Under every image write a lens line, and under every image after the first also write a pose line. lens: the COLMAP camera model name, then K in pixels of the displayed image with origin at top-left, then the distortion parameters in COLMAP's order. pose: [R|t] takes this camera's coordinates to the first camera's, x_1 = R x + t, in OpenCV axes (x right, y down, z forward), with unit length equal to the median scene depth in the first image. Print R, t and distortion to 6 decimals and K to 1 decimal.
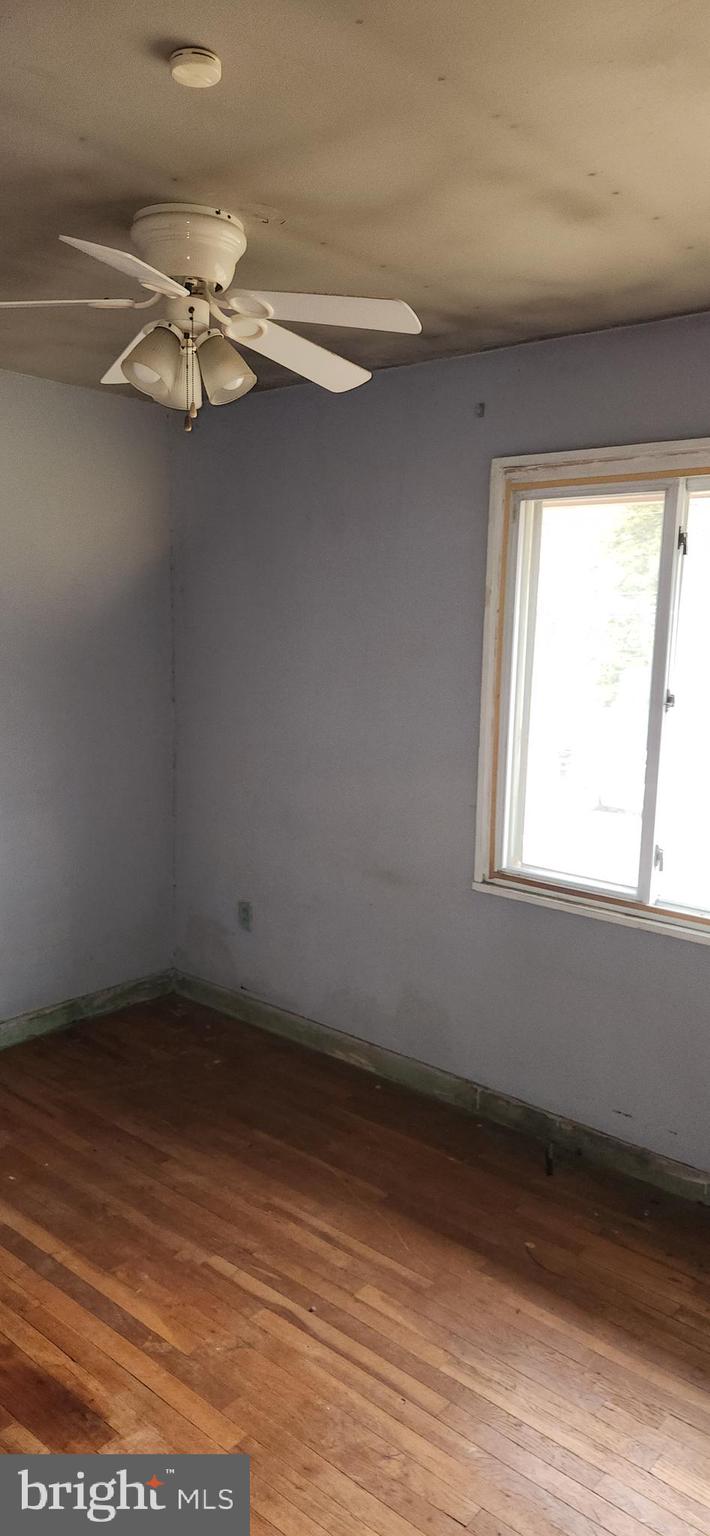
lens RADIAL K [[1040.2, 0, 344.0], [0, 1040.2, 765.4], [0, 0, 1]] dist [0.091029, -0.067447]
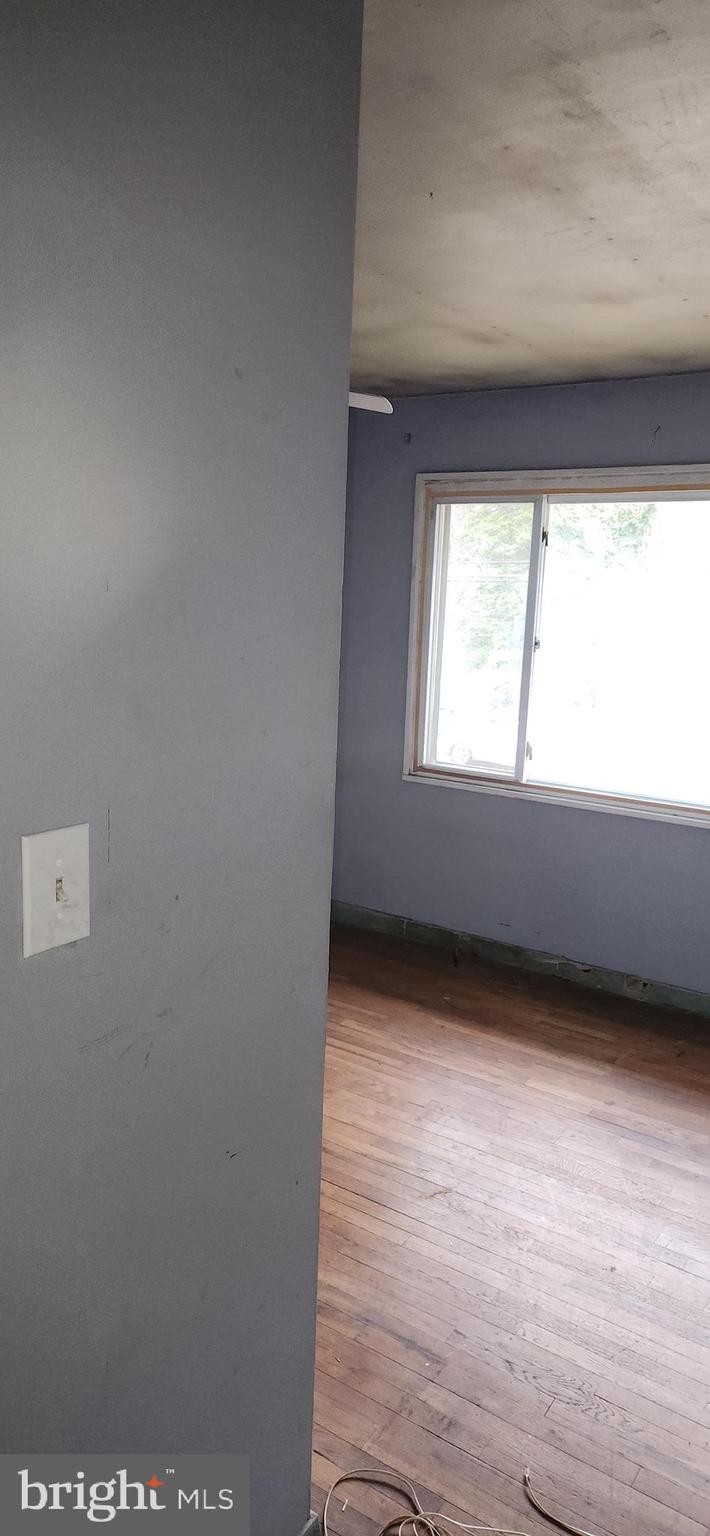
lens RADIAL K [[1027.1, 0, 355.0], [0, 1027.1, 768.0], [0, 0, 1]] dist [0.097071, 0.000341]
pose [[0.991242, -0.009816, 0.131696, -0.136157], [0.004976, 0.999302, 0.037027, 0.056199], [-0.131968, -0.036047, 0.990598, -0.411859]]
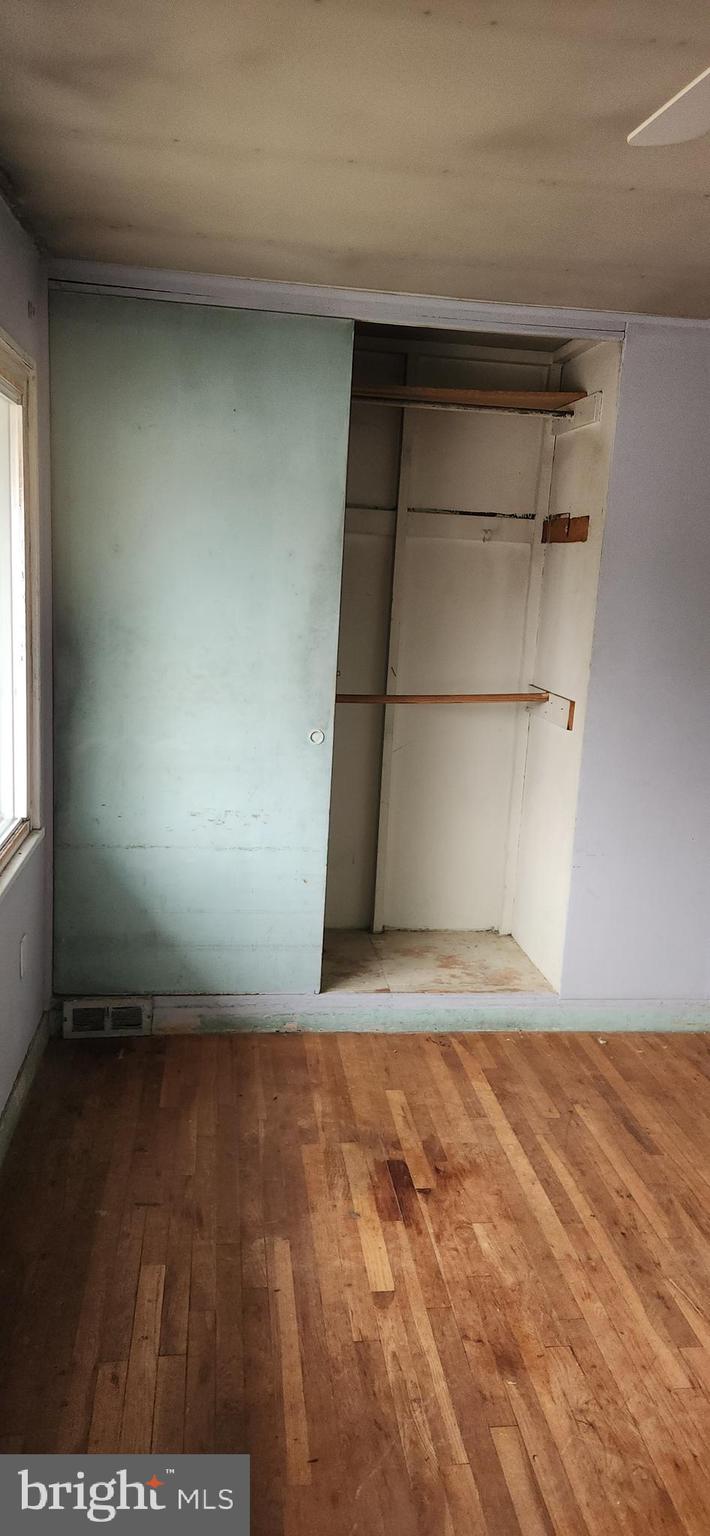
lens RADIAL K [[1040.2, 0, 344.0], [0, 1040.2, 765.4], [0, 0, 1]] dist [0.091029, -0.067447]
pose [[-0.744737, -0.192582, 0.638967, -0.205629], [0.023826, 0.949174, 0.313847, -0.170990], [-0.666933, 0.248958, -0.702297, 1.147564]]
